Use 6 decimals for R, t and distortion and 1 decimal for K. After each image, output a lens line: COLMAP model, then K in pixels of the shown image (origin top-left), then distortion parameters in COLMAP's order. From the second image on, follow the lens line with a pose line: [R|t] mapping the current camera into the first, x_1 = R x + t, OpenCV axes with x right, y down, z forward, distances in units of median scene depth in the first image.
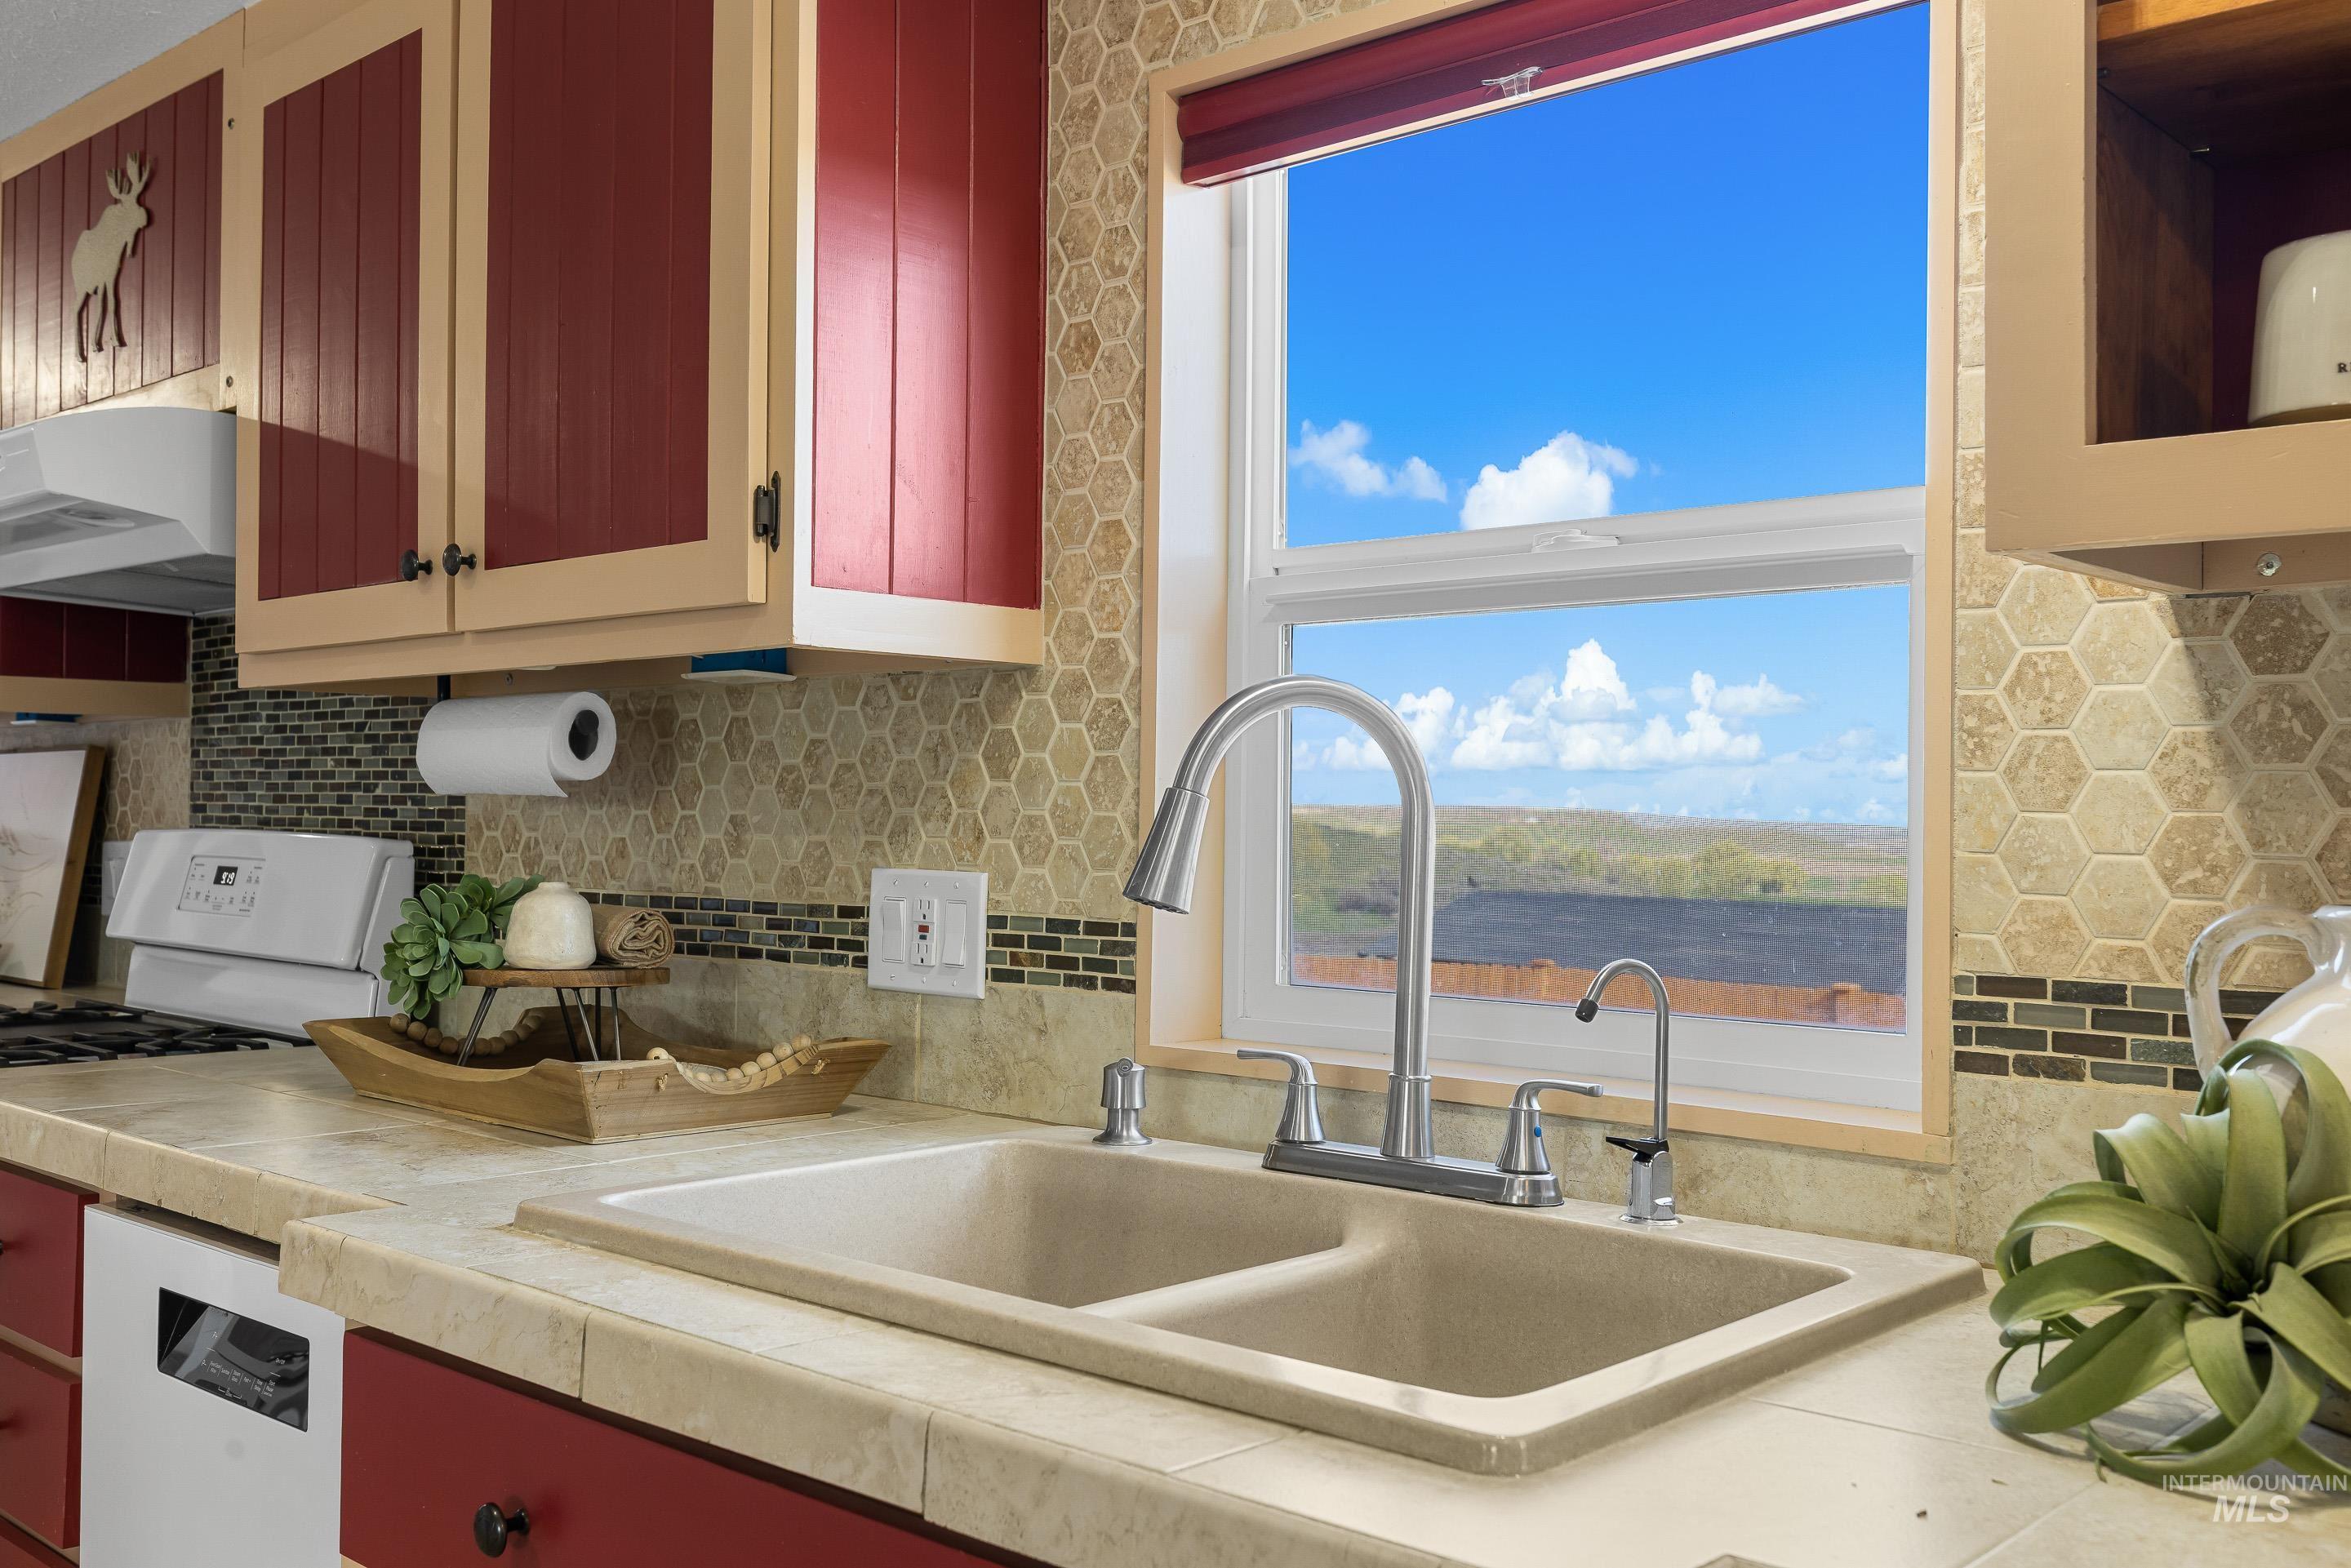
lens RADIAL K [[2174.1, 0, 1175.5], [0, 2174.1, 784.0], [0, 0, 1]] dist [0.007558, 0.012953]
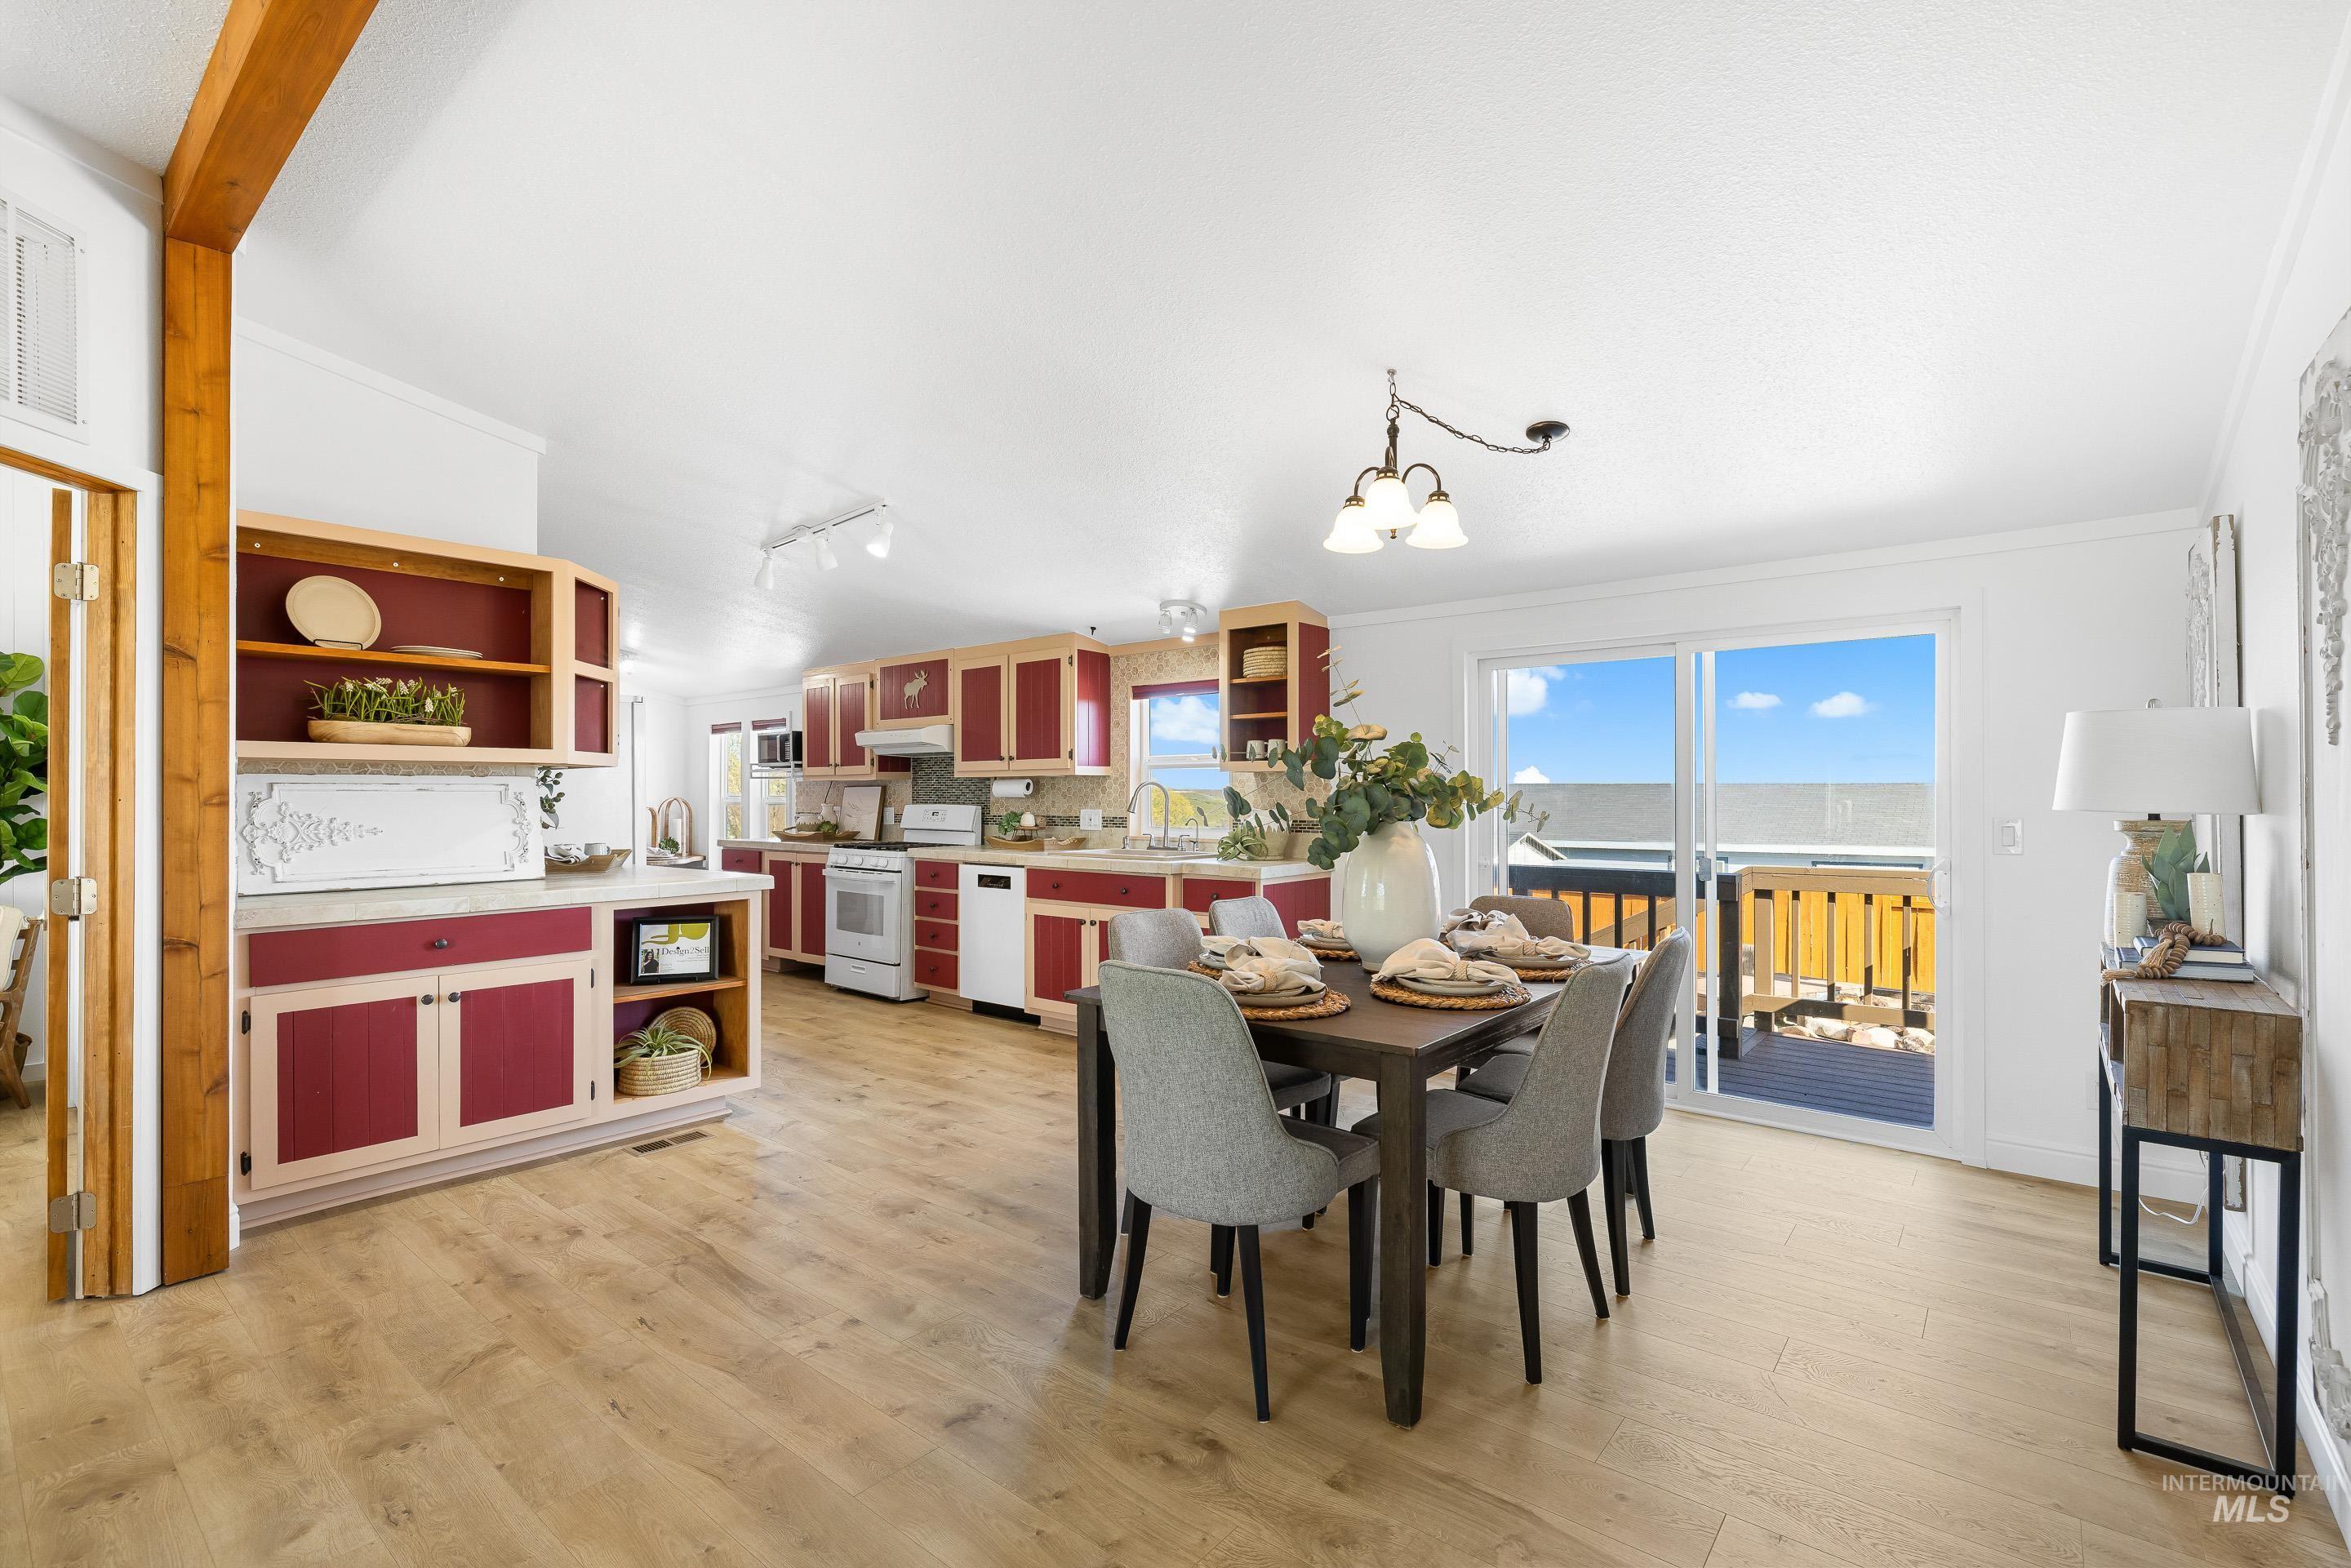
lens RADIAL K [[1079.3, 0, 1173.4], [0, 1079.3, 793.0], [0, 0, 1]] dist [-0.001010, -0.000080]
pose [[0.998732, -0.010191, 0.049311, -0.036367], [0.009553, 0.999868, 0.013145, -0.044936], [-0.049438, -0.012657, 0.998697, -2.092178]]
